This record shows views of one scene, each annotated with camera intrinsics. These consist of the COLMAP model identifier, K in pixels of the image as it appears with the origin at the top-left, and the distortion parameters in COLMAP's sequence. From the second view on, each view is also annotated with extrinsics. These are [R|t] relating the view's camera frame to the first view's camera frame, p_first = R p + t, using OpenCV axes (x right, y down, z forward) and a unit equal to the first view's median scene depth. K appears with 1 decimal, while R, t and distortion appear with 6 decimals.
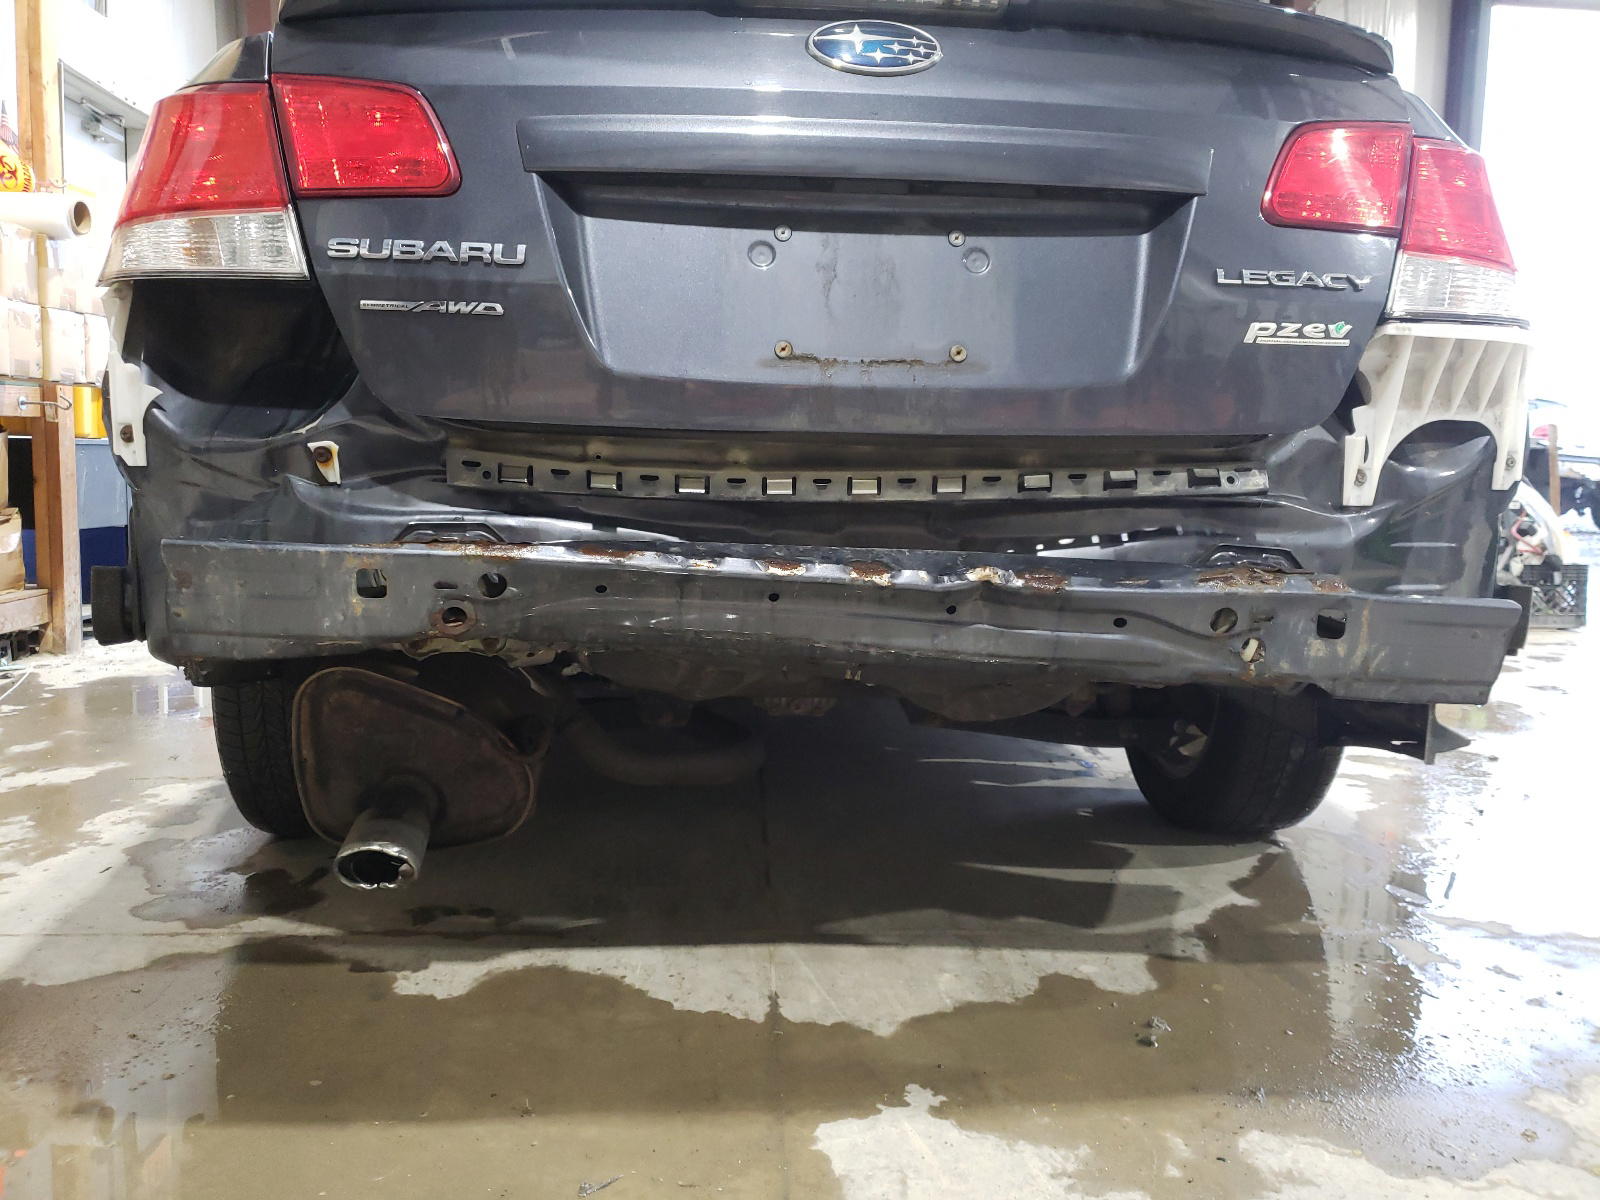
lens RADIAL K [[1220.6, 0, 800.0], [0, 1220.6, 600.0], [0, 0, 1]] dist [0.029633, -0.000319]
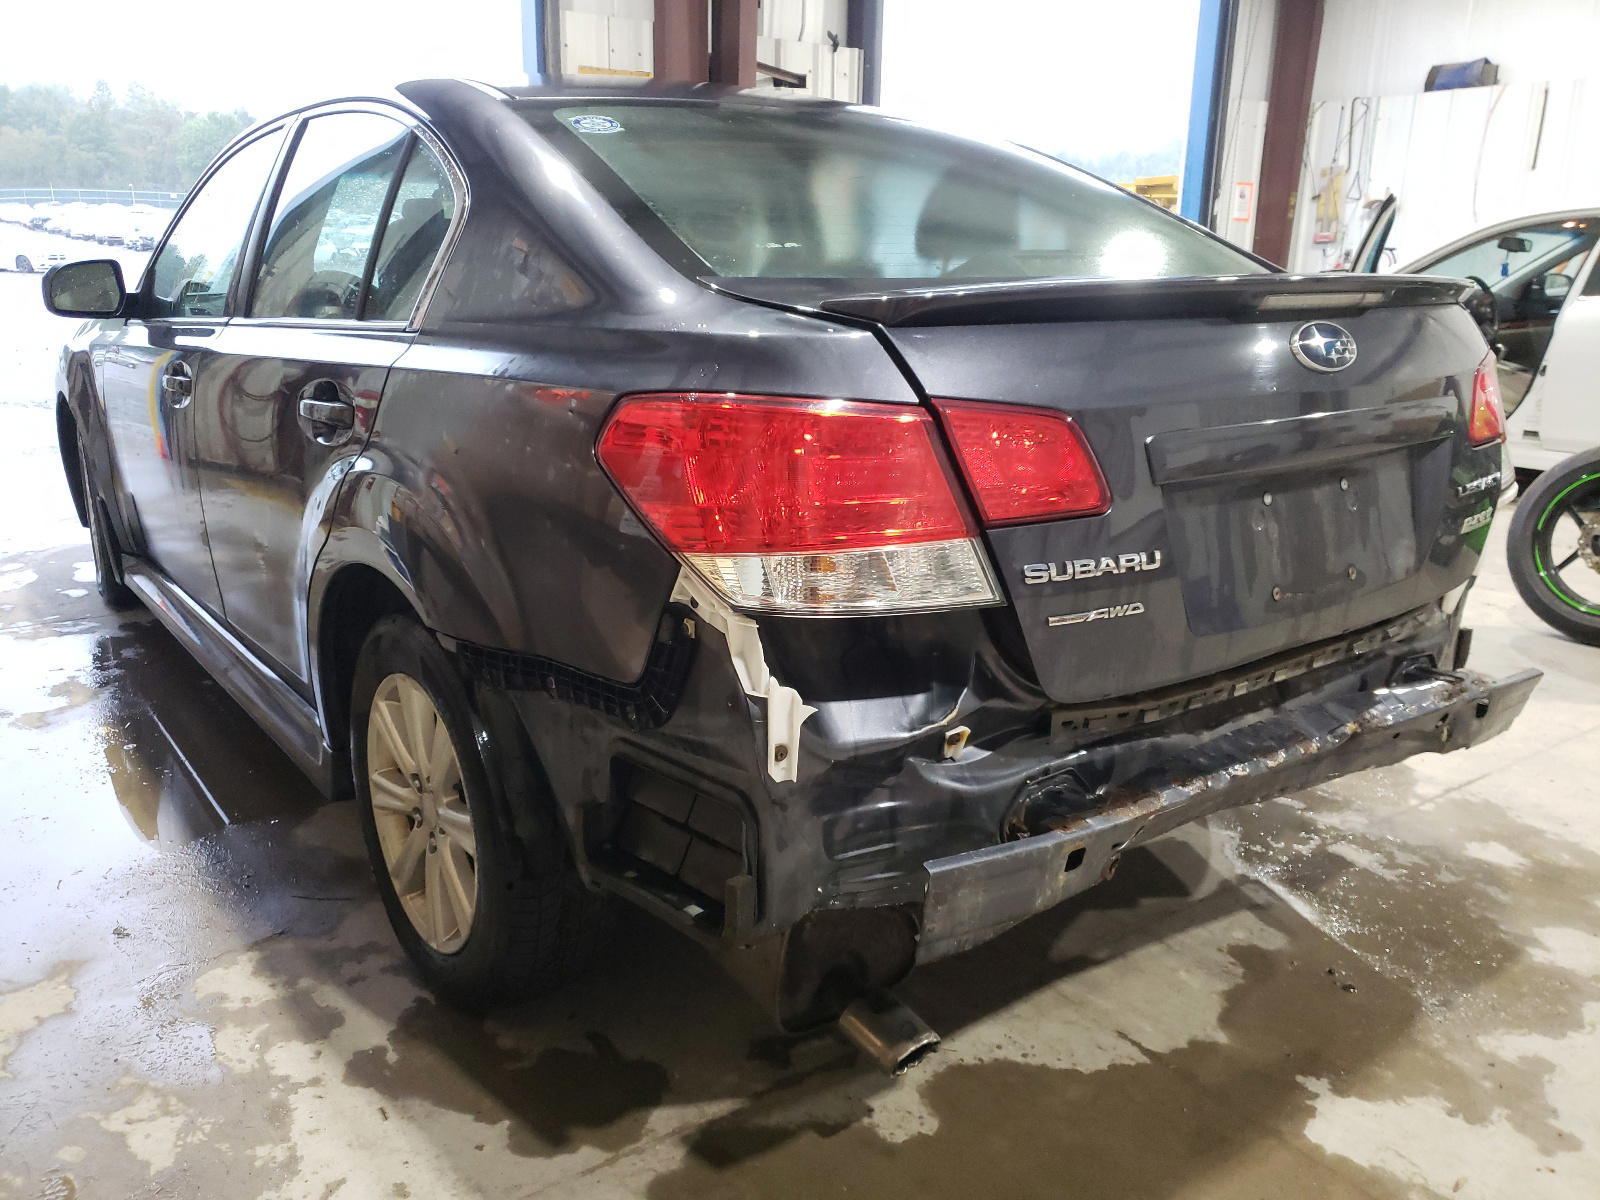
lens RADIAL K [[1300.3, 0, 800.0], [0, 1300.3, 600.0], [0, 0, 1]] dist [0.011173, 0.003660]
pose [[0.844672, -0.159254, 0.511046, -1.064570], [0.056532, 0.975919, 0.210682, -0.484885], [-0.532291, -0.149067, 0.833334, 0.136551]]
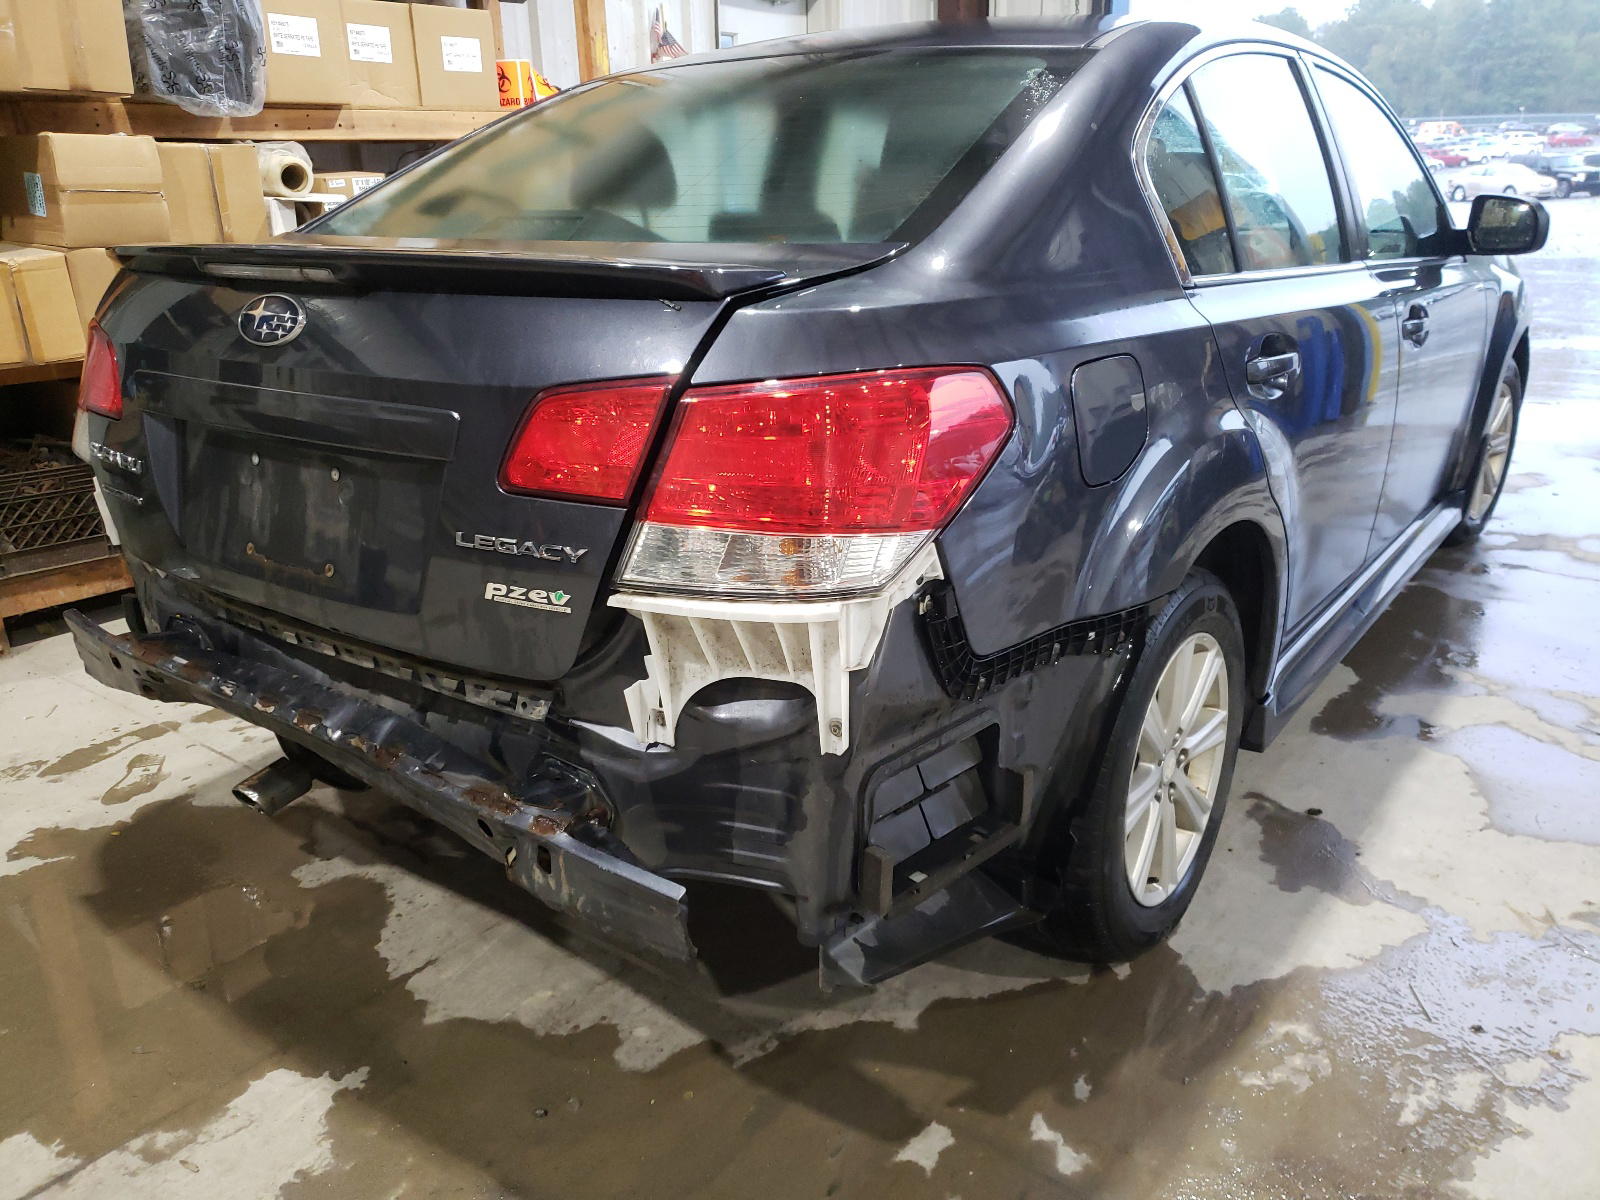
lens RADIAL K [[1210.8, 0, 797.5], [0, 1210.8, 632.2], [0, 0, 1]] dist [0.067161, 0.002031]
pose [[0.755513, 0.195823, -0.625183, 1.239266], [-0.041045, 0.966556, 0.253148, -0.460058], [0.653847, -0.165596, 0.738283, 0.363434]]
